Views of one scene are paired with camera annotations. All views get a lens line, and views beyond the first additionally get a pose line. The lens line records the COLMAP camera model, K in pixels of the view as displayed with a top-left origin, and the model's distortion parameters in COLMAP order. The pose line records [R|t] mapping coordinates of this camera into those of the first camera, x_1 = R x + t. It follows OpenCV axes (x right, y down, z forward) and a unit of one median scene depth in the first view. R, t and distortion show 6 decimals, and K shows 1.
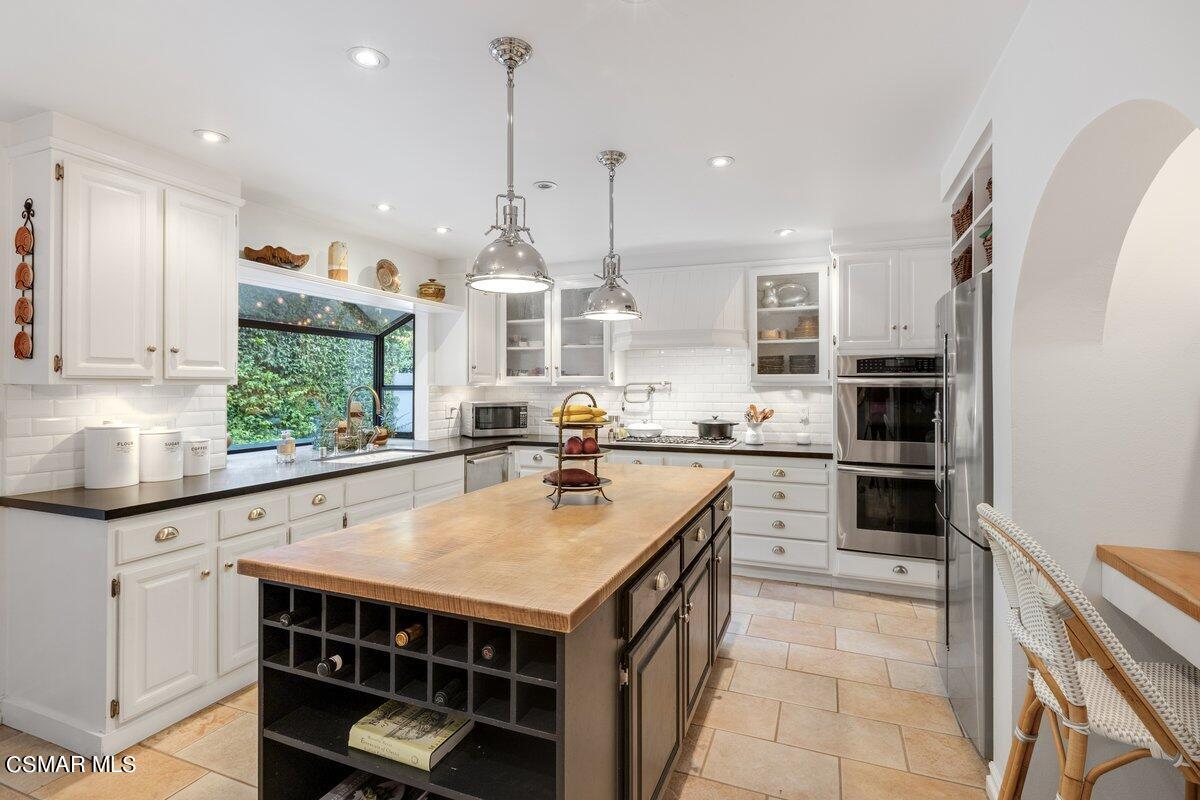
lens RADIAL K [[561.7, 0, 602.7], [0, 561.7, 384.3], [0, 0, 1]] dist [-0.004575, -0.000236]
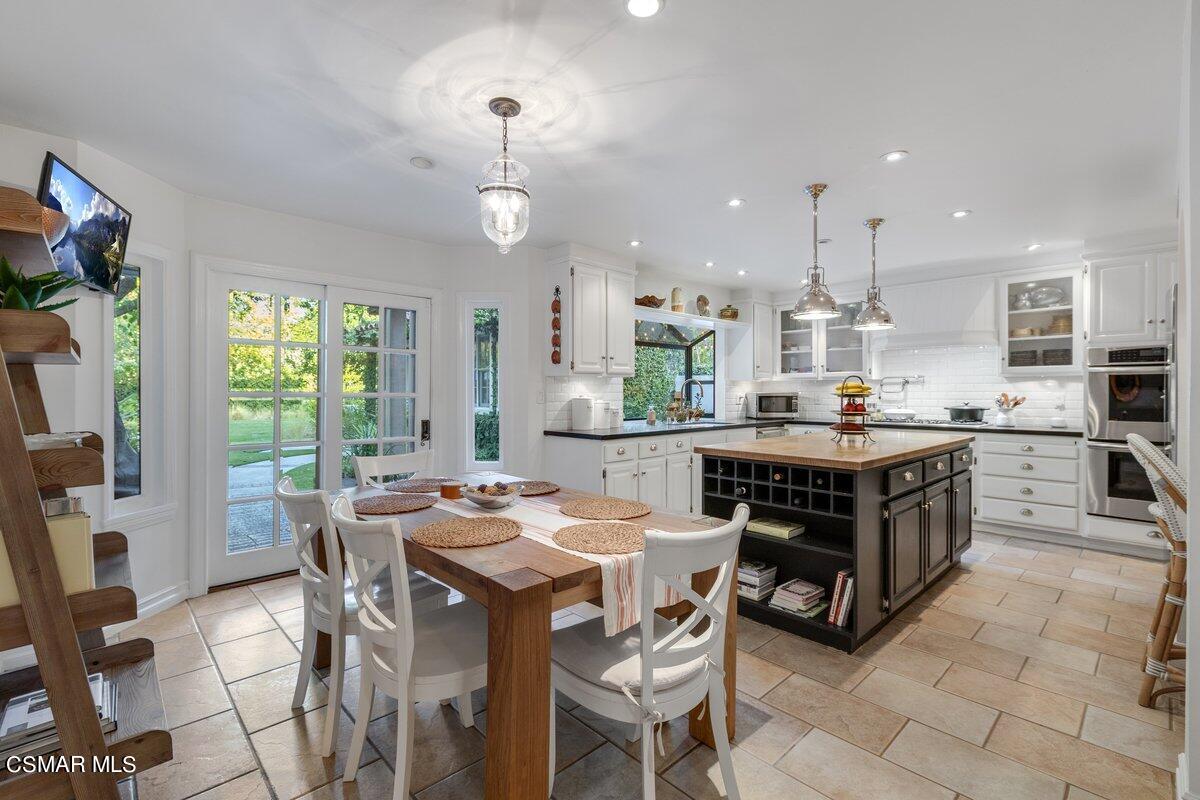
lens RADIAL K [[527.8, 0, 608.0], [0, 527.8, 393.0], [0, 0, 1]] dist [0.002925, 0.000190]
pose [[0.908019, -0.000577, -0.418928, -0.025024], [0.003705, 0.999971, 0.006653, 0.028520], [0.418912, -0.007593, 0.907995, -0.389870]]
